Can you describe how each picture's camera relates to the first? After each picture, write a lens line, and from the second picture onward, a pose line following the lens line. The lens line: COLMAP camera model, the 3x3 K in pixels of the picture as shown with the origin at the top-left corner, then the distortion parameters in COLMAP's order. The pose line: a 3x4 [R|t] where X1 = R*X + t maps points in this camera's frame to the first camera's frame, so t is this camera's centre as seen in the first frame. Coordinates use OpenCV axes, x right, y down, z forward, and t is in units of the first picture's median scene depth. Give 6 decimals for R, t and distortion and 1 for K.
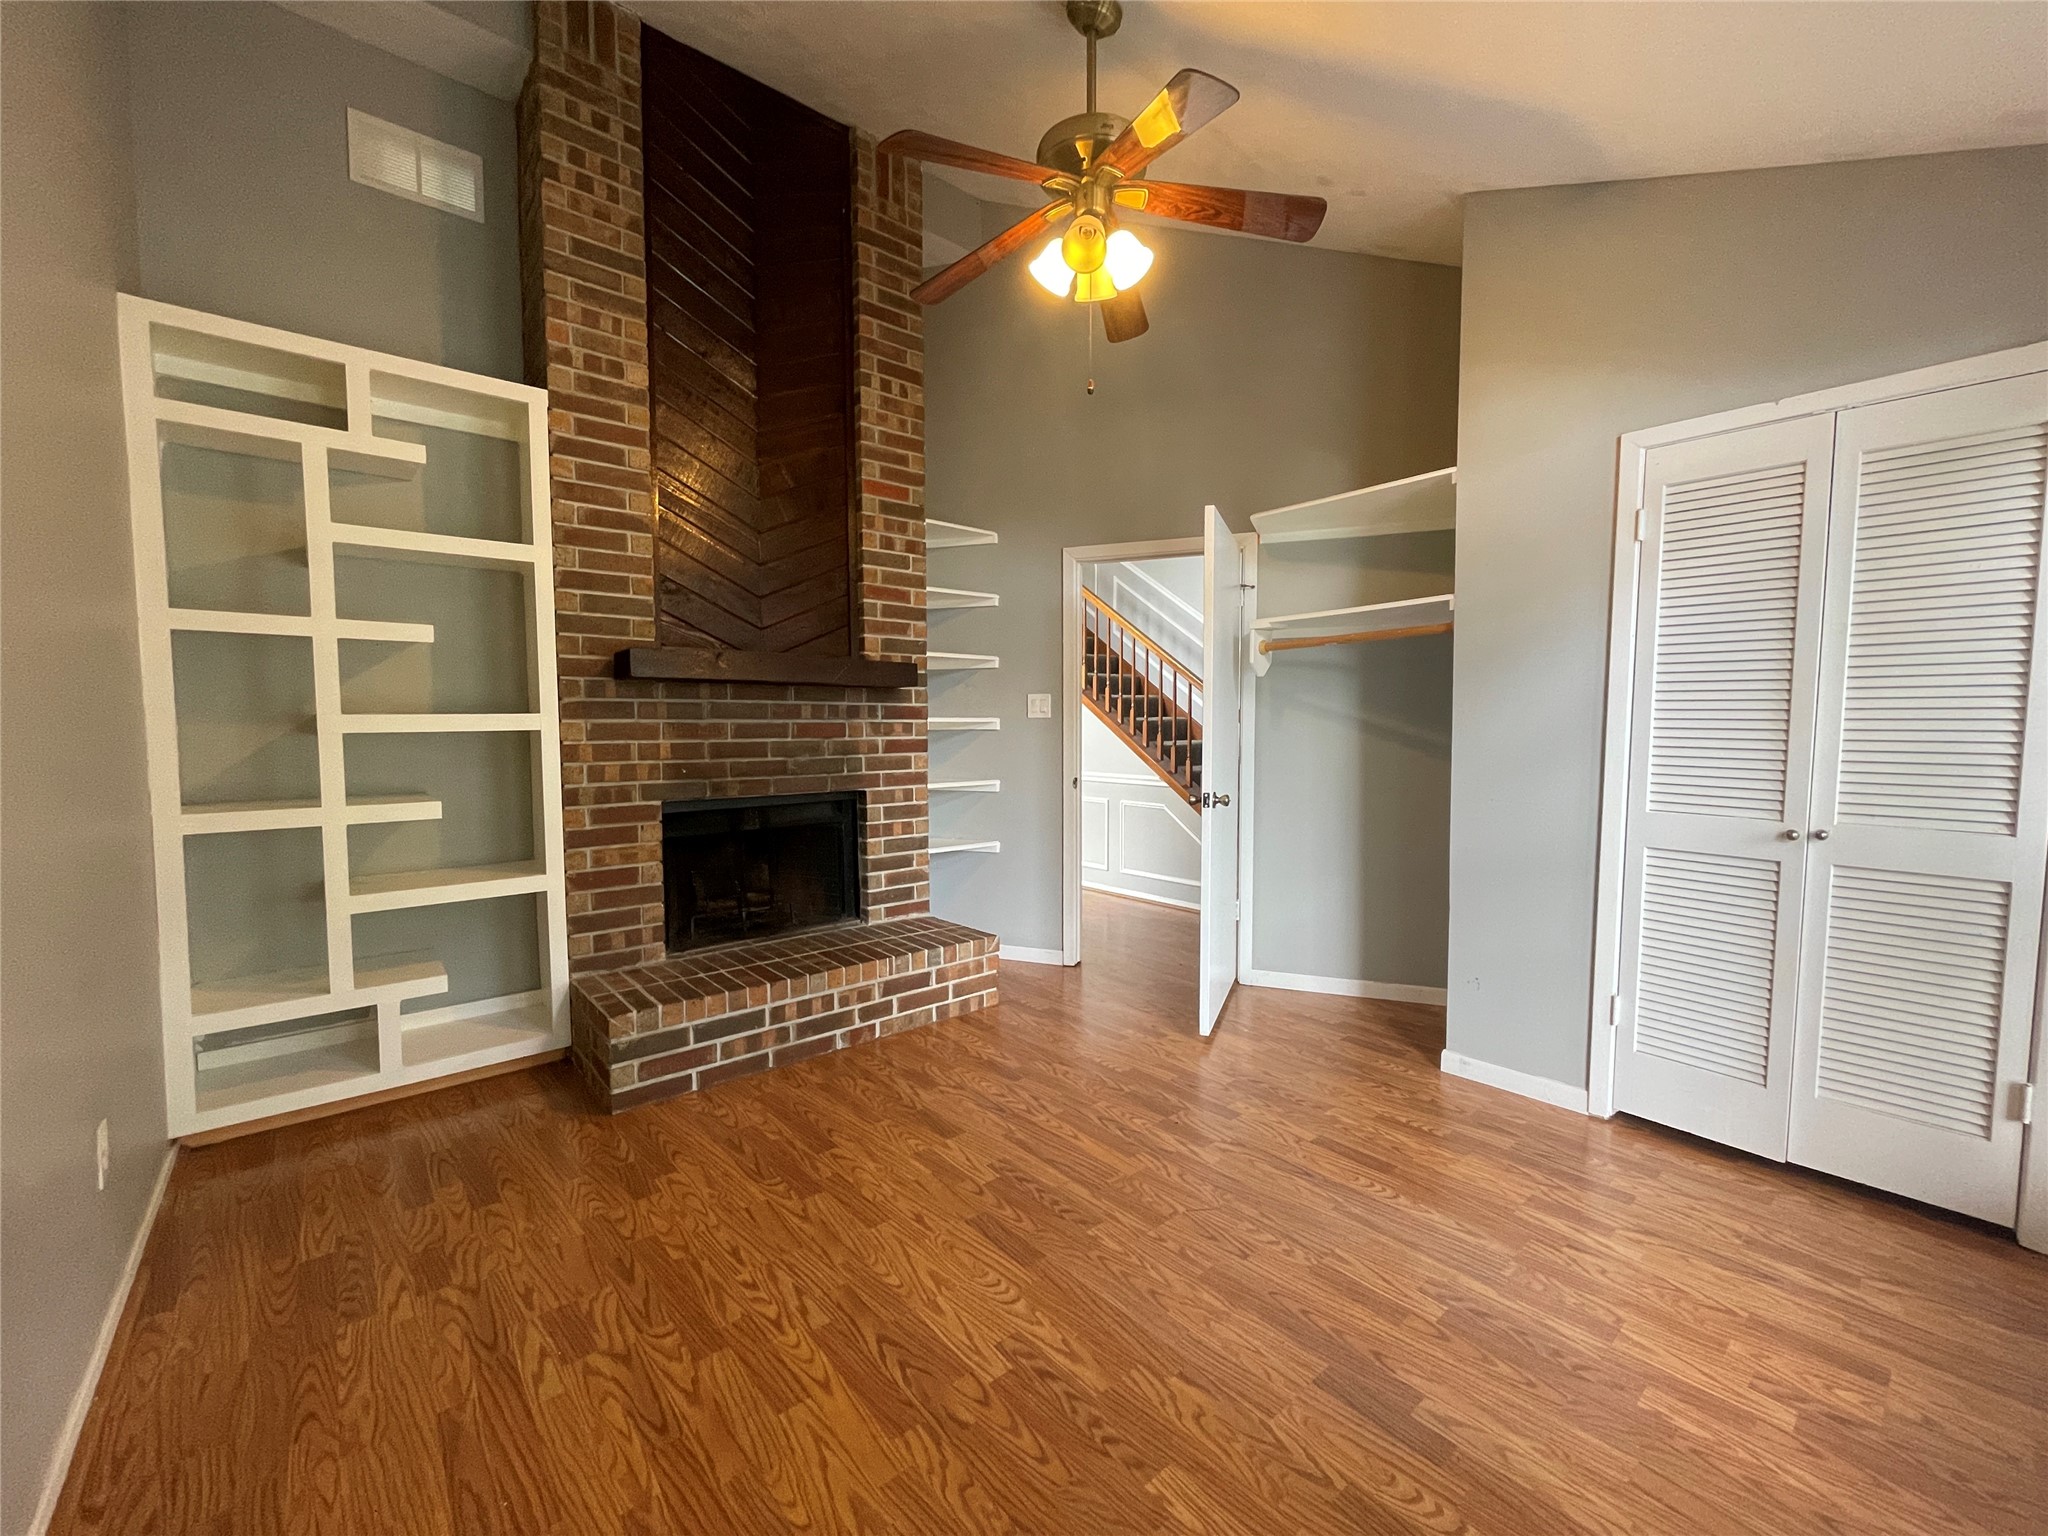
lens RADIAL K [[825.1, 0, 1017.5], [0, 825.1, 770.8], [0, 0, 1]] dist [-0.000681, 0.000083]
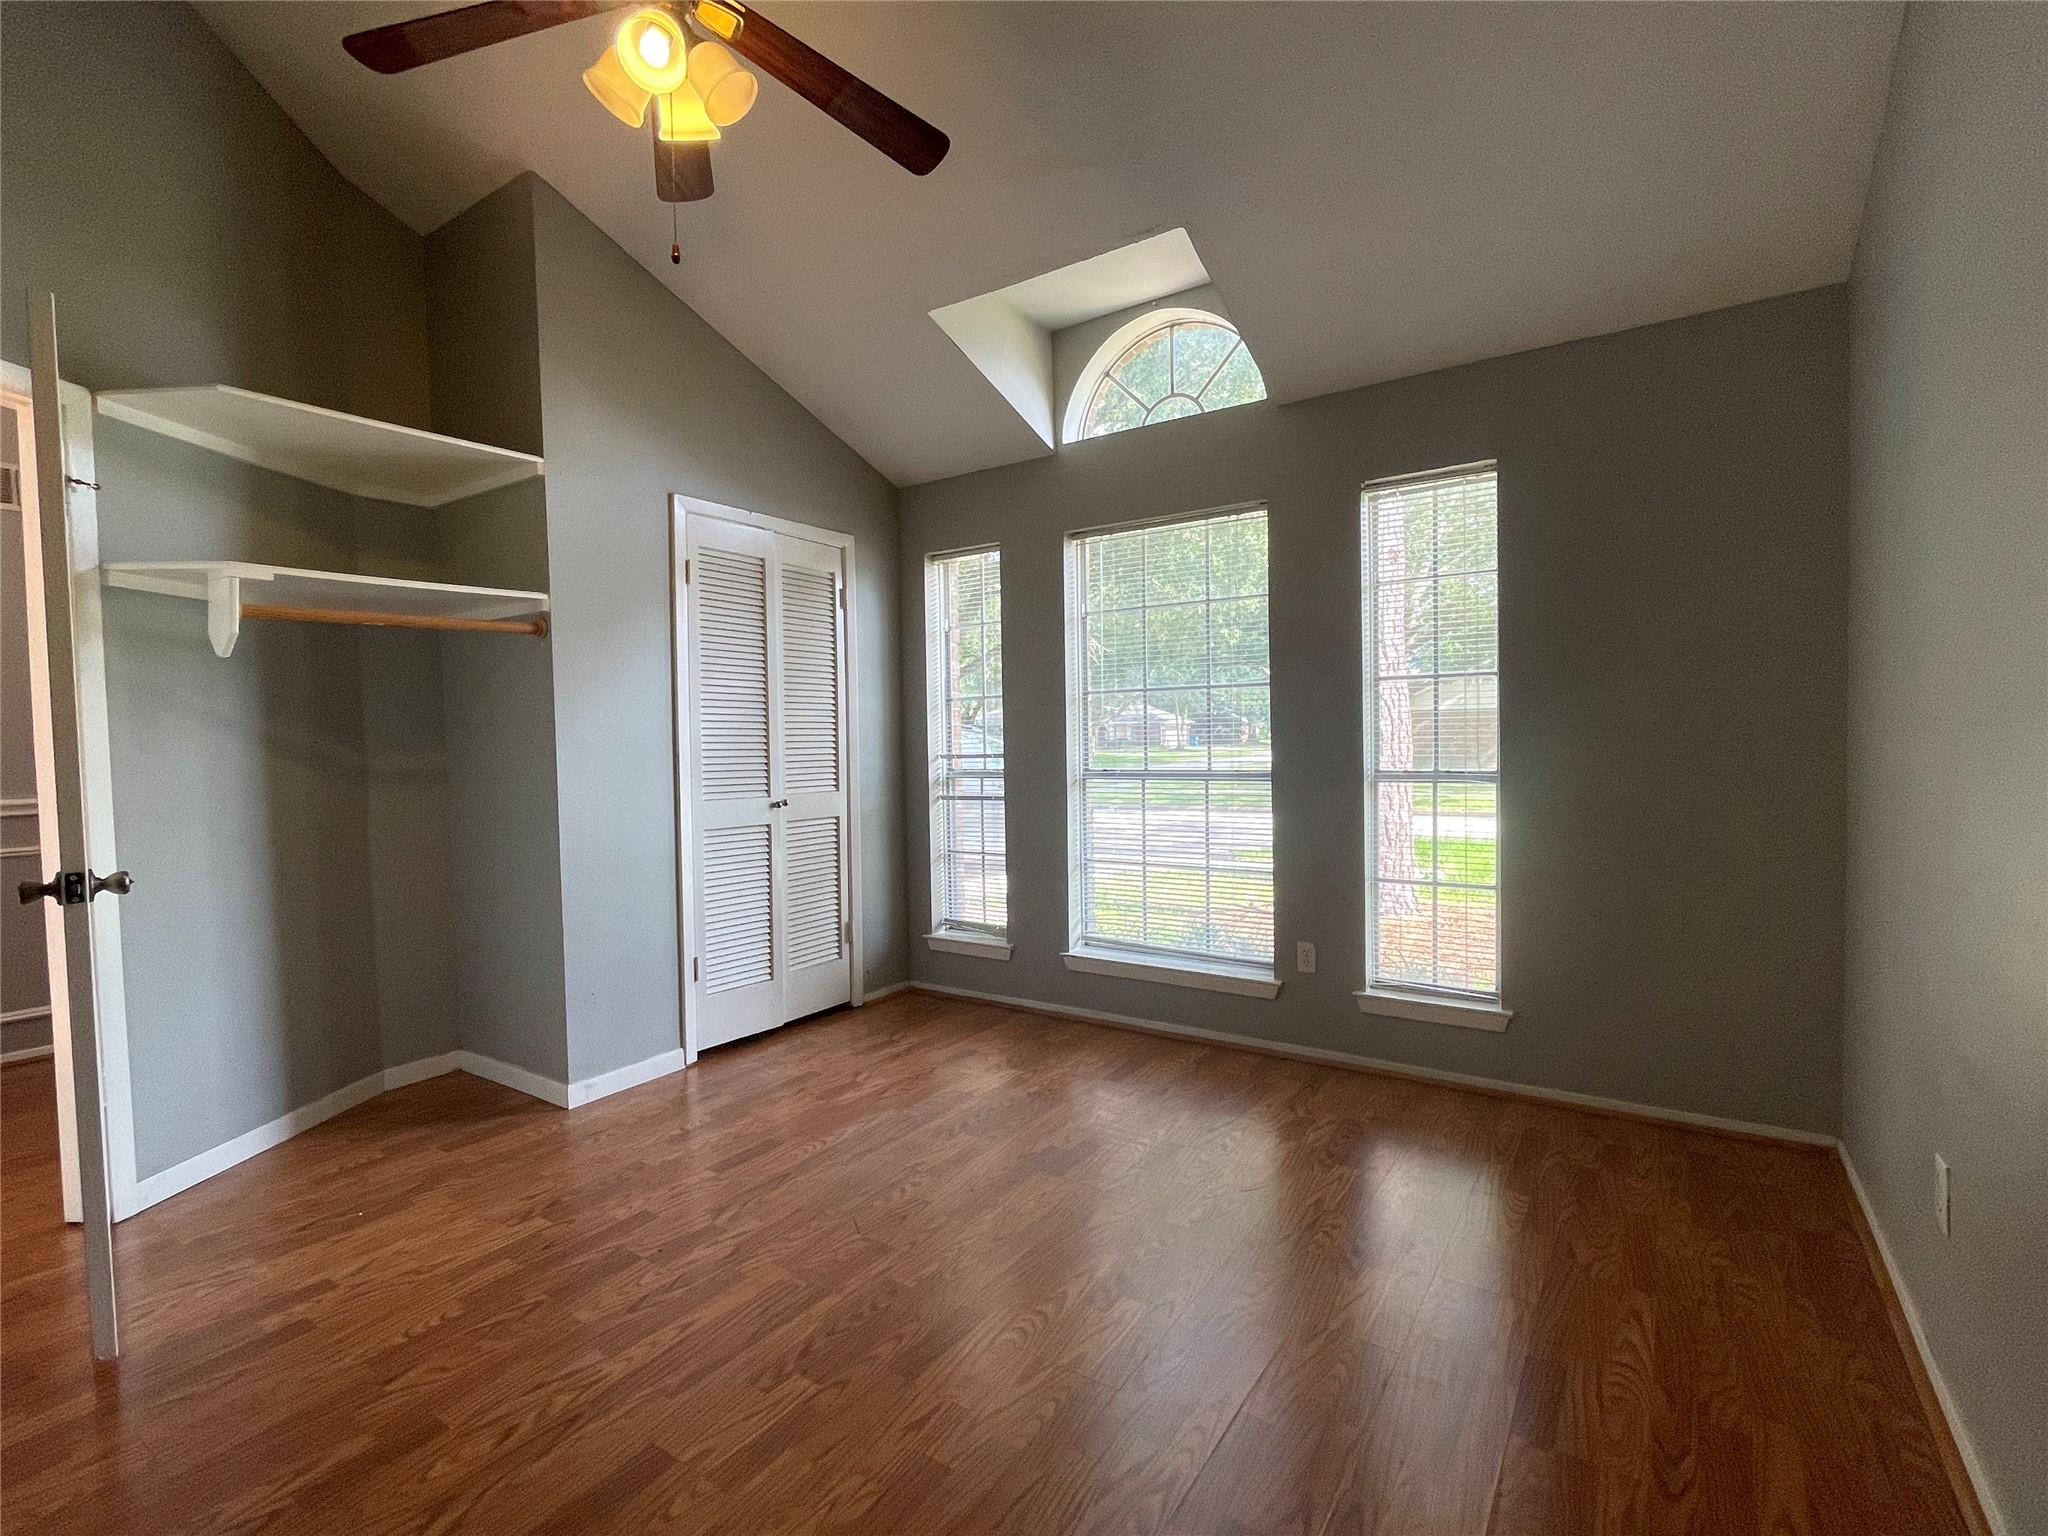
lens RADIAL K [[954.8, 0, 1020.6], [0, 954.8, 772.7], [0, 0, 1]] dist [-0.001600, -0.000040]
pose [[-0.271435, -0.029278, 0.962011, -0.806447], [0.074643, 0.995886, 0.051370, -0.034857], [-0.959558, 0.085751, -0.268133, 0.972806]]
